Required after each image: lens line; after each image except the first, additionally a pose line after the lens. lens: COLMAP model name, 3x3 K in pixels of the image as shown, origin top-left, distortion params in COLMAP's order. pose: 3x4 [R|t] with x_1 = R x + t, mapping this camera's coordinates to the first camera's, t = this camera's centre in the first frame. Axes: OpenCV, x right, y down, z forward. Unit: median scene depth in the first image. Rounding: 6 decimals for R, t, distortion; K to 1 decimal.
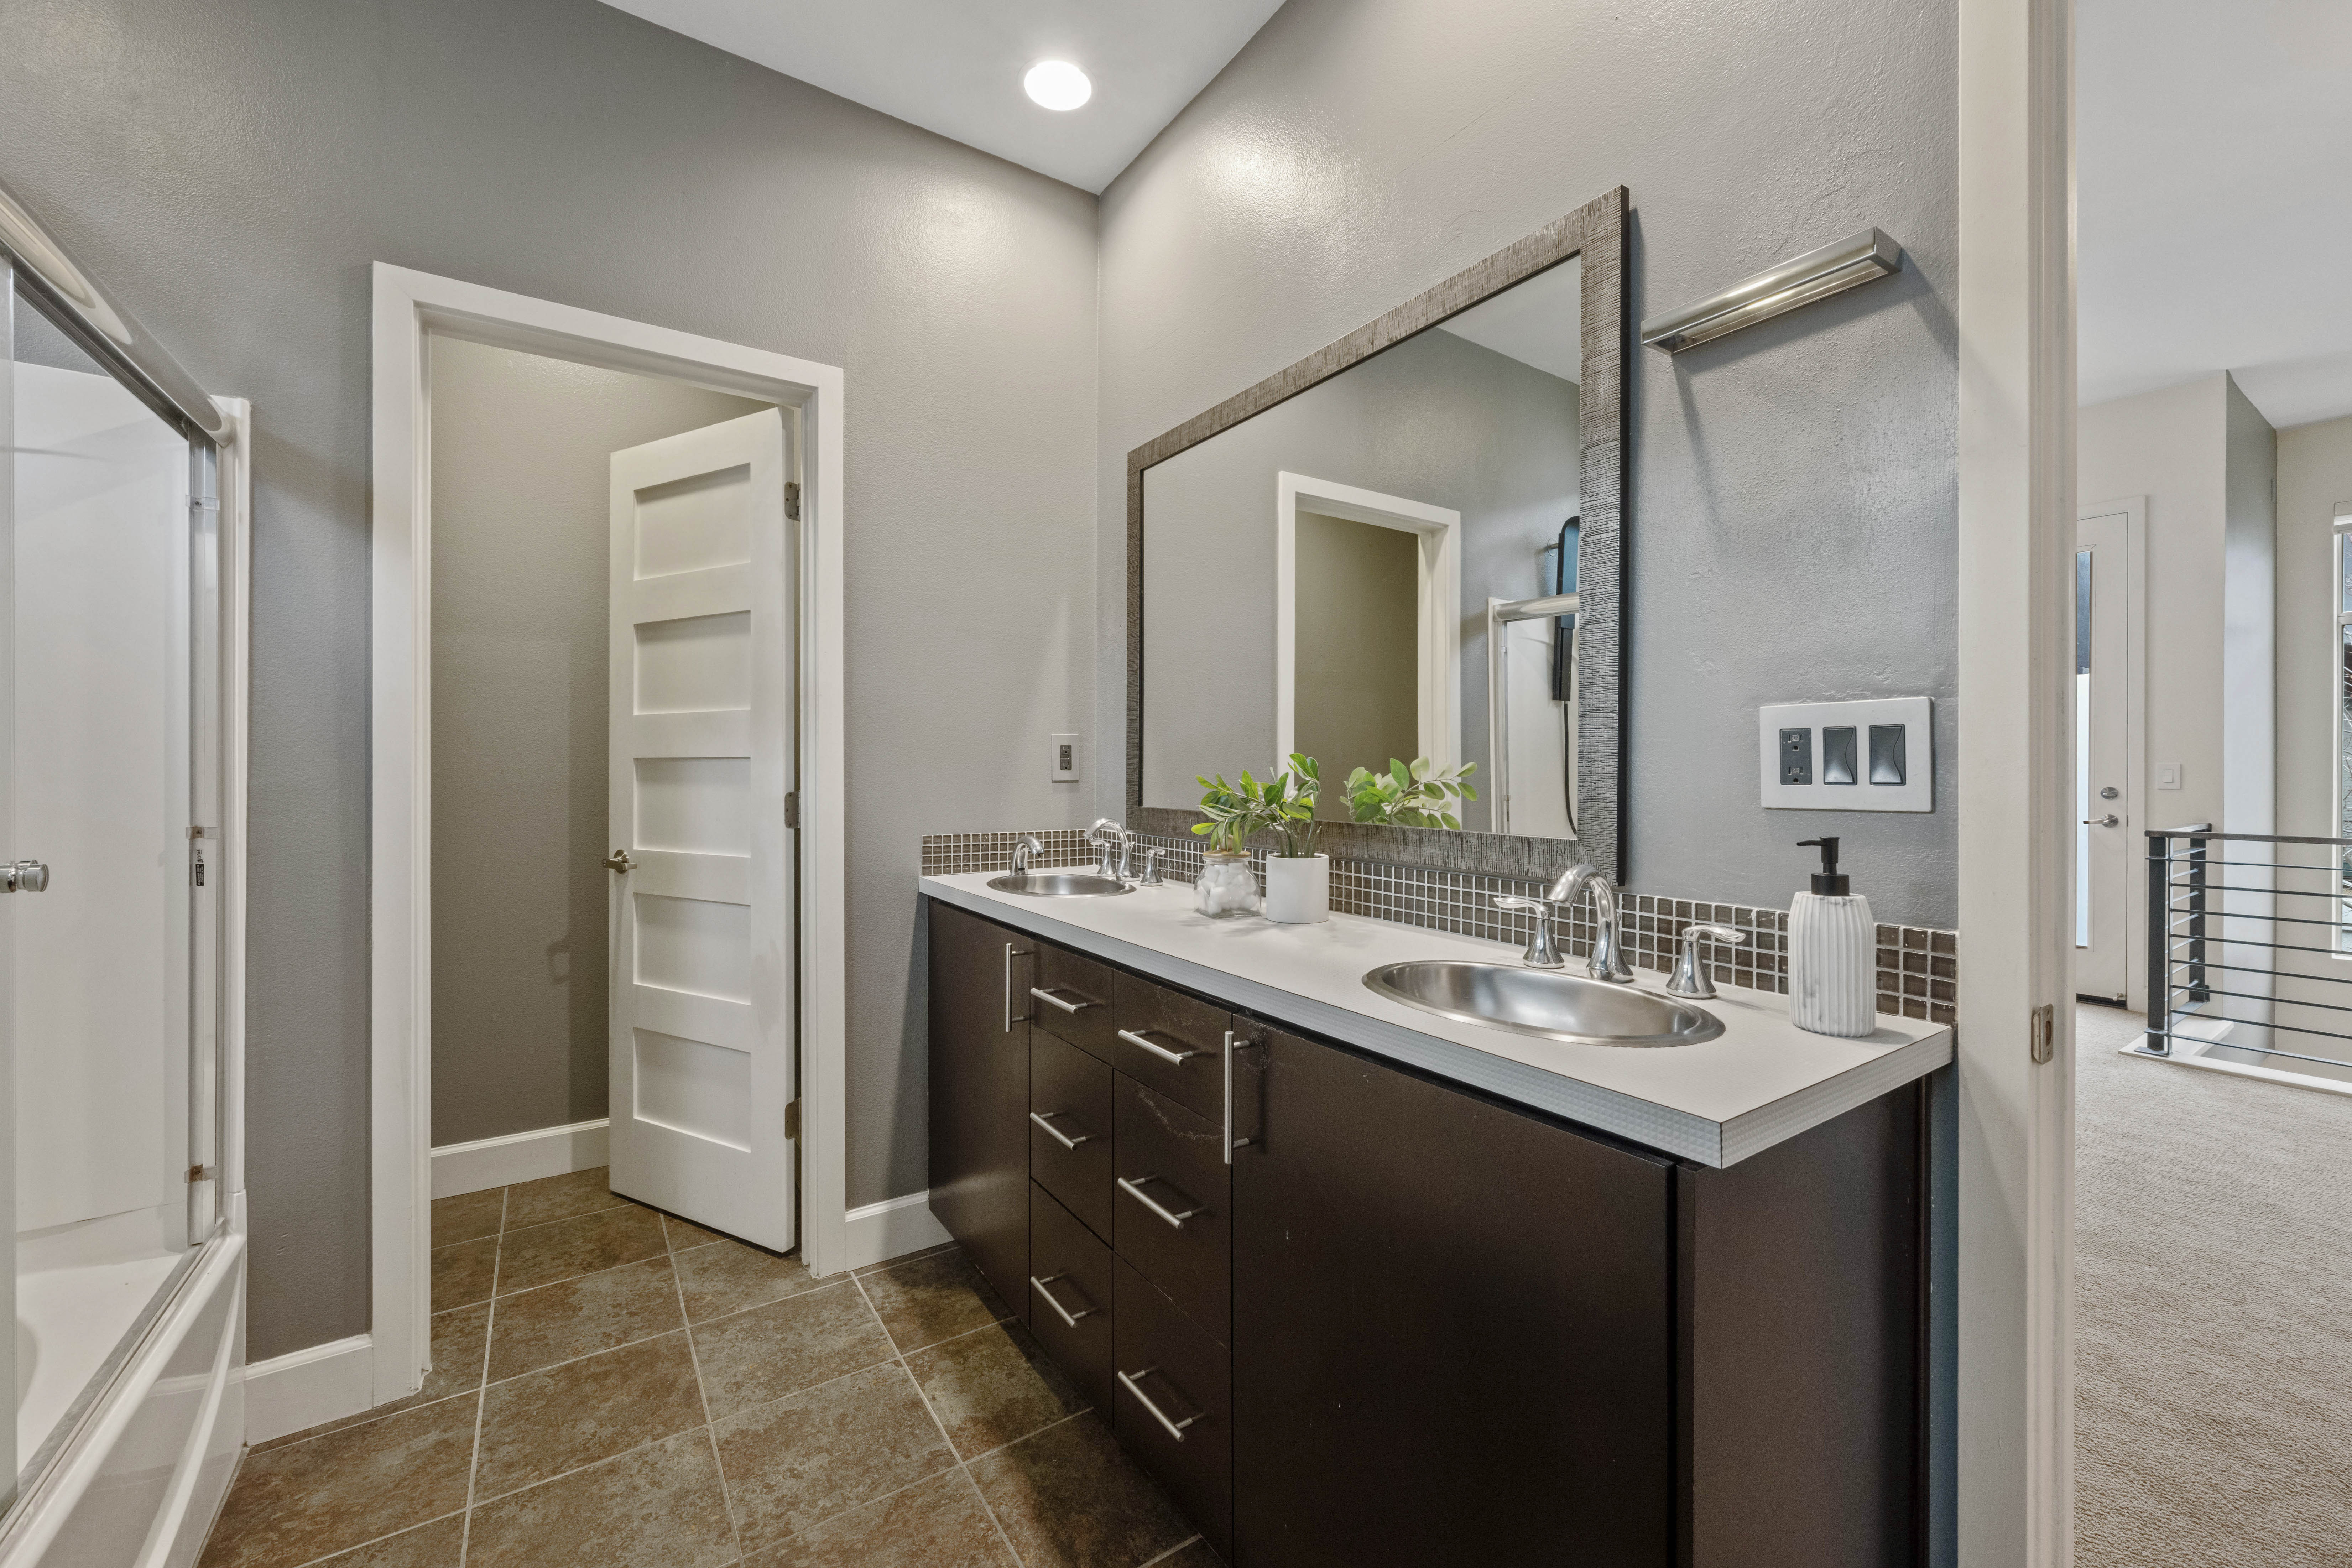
lens RADIAL K [[932.9, 0, 1182.7], [0, 932.9, 772.9], [0, 0, 1]] dist [-0.003490, 0.002375]
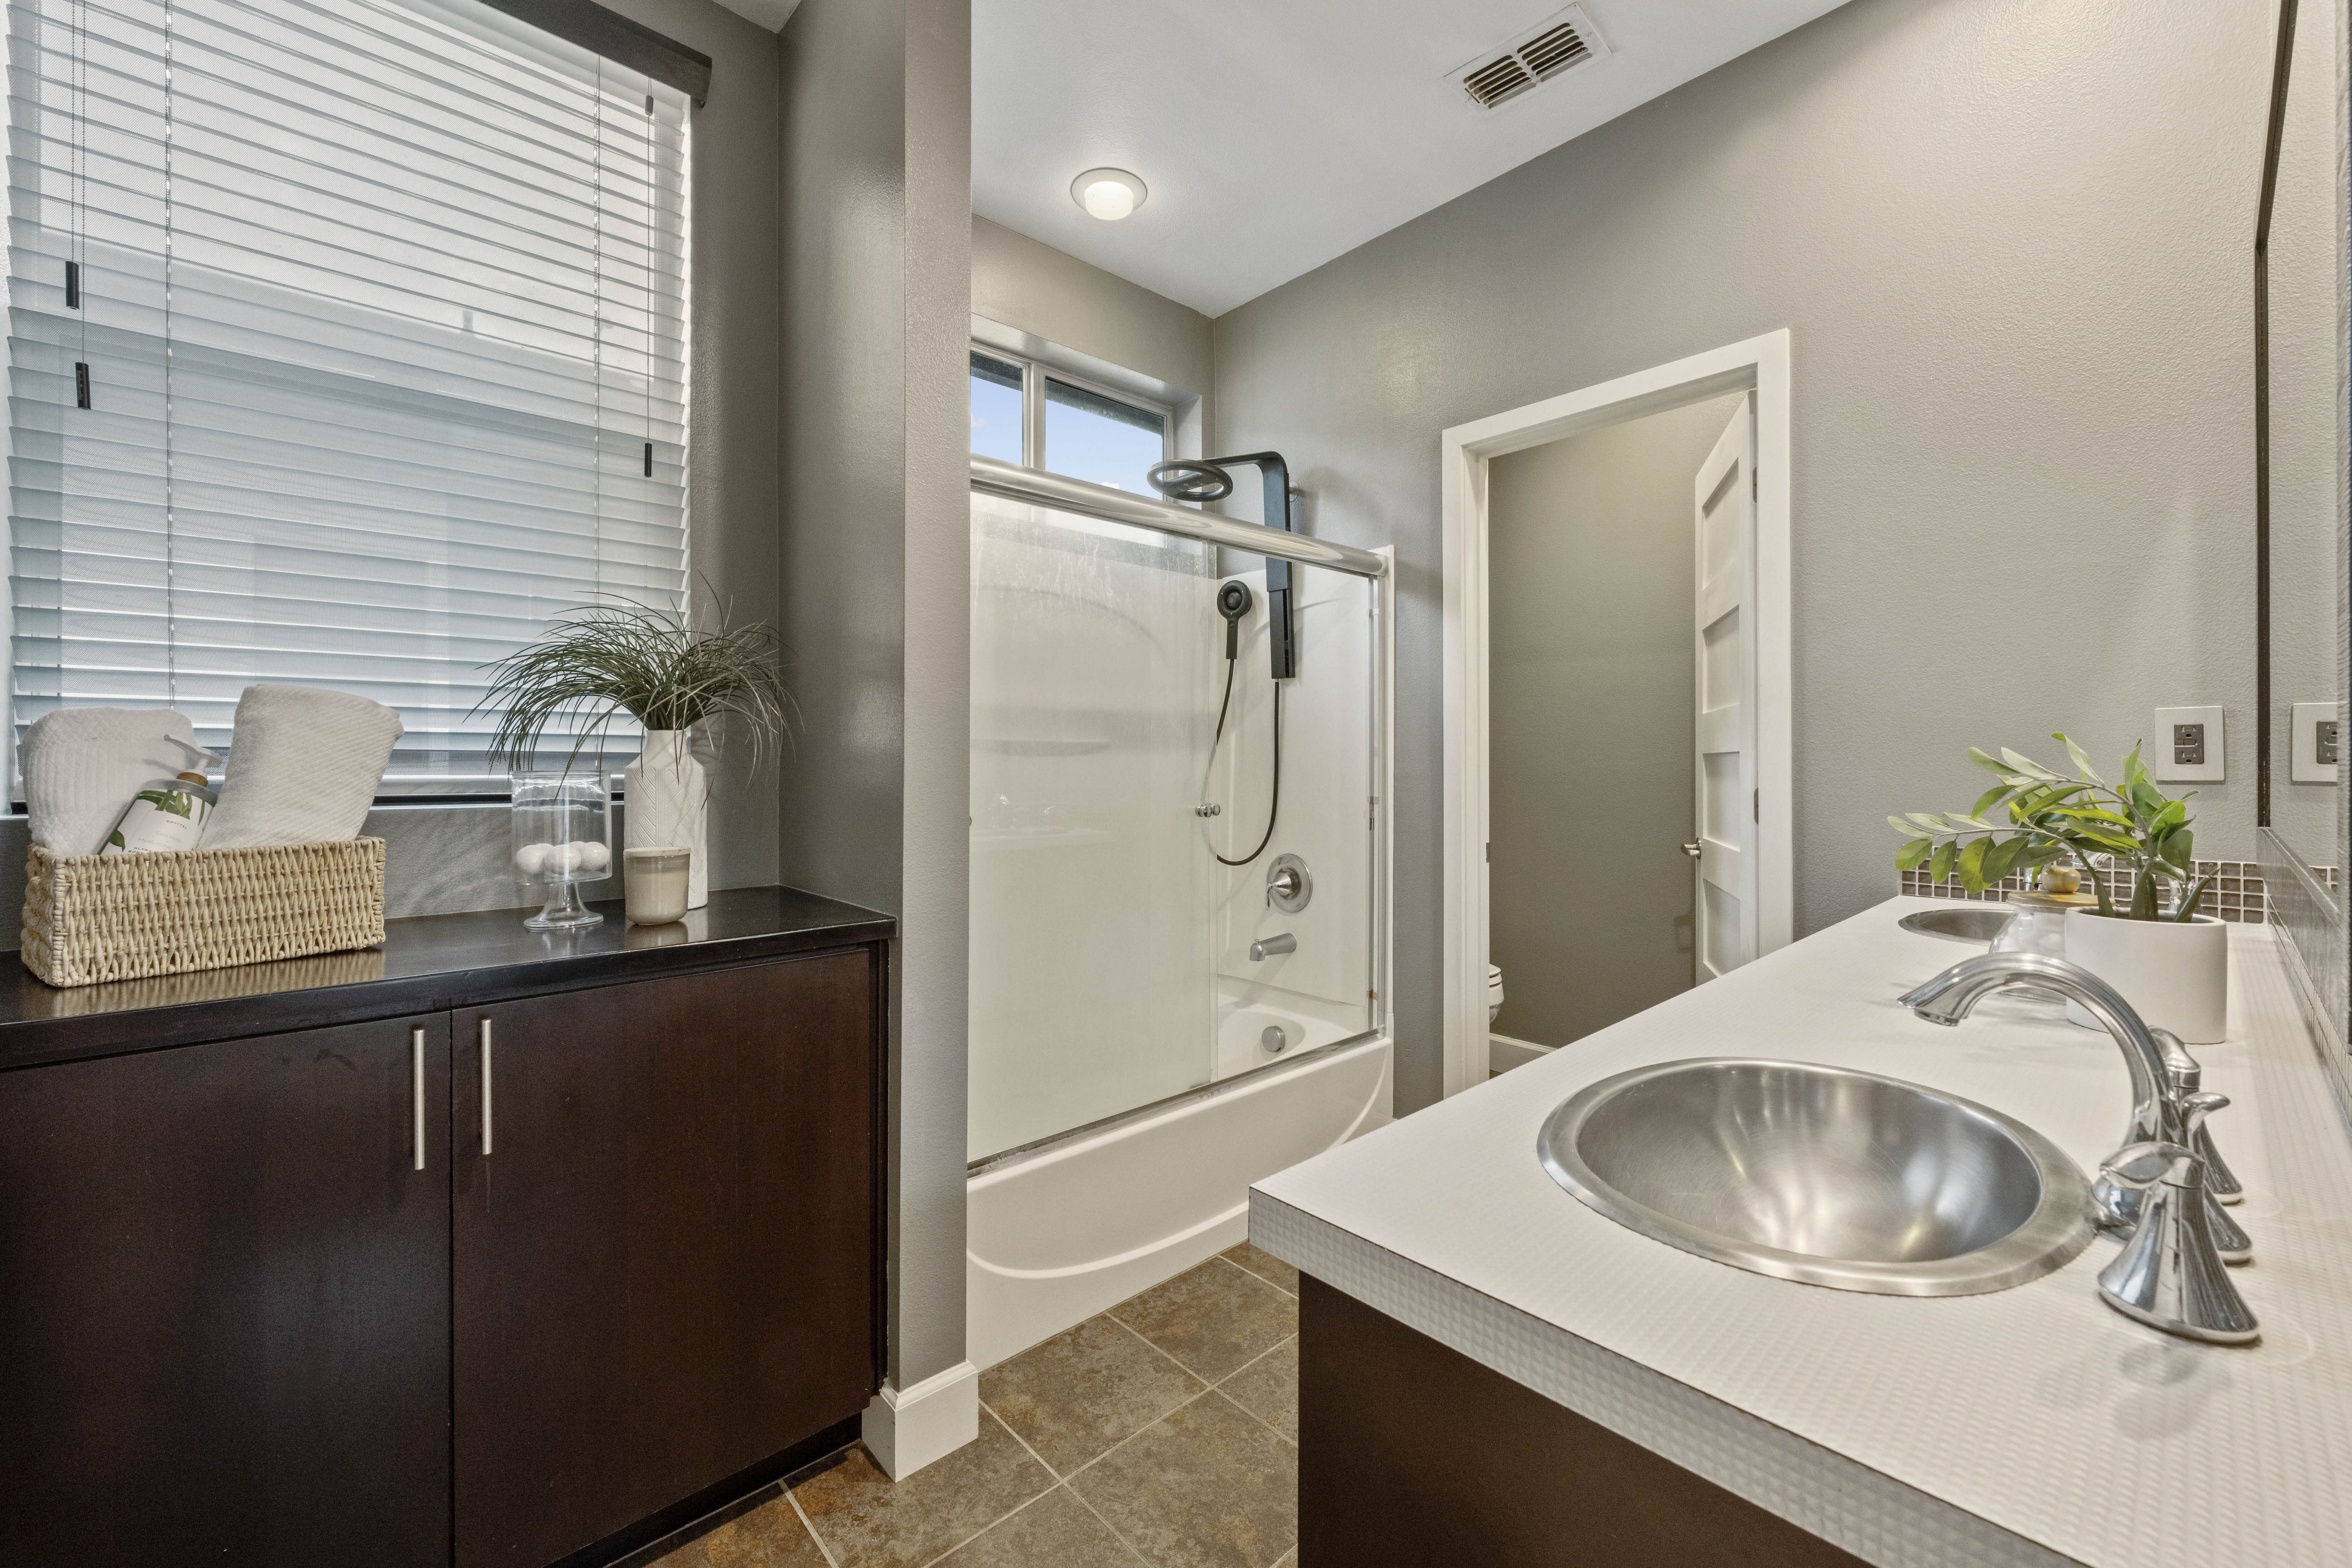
lens RADIAL K [[932.9, 0, 1182.7], [0, 932.9, 772.9], [0, 0, 1]] dist [-0.003490, 0.002375]
pose [[0.154755, 0.009591, -0.987906, 0.589875], [-0.004026, 0.999951, 0.009078, 0.000488], [0.987945, 0.002573, 0.154786, 0.348634]]
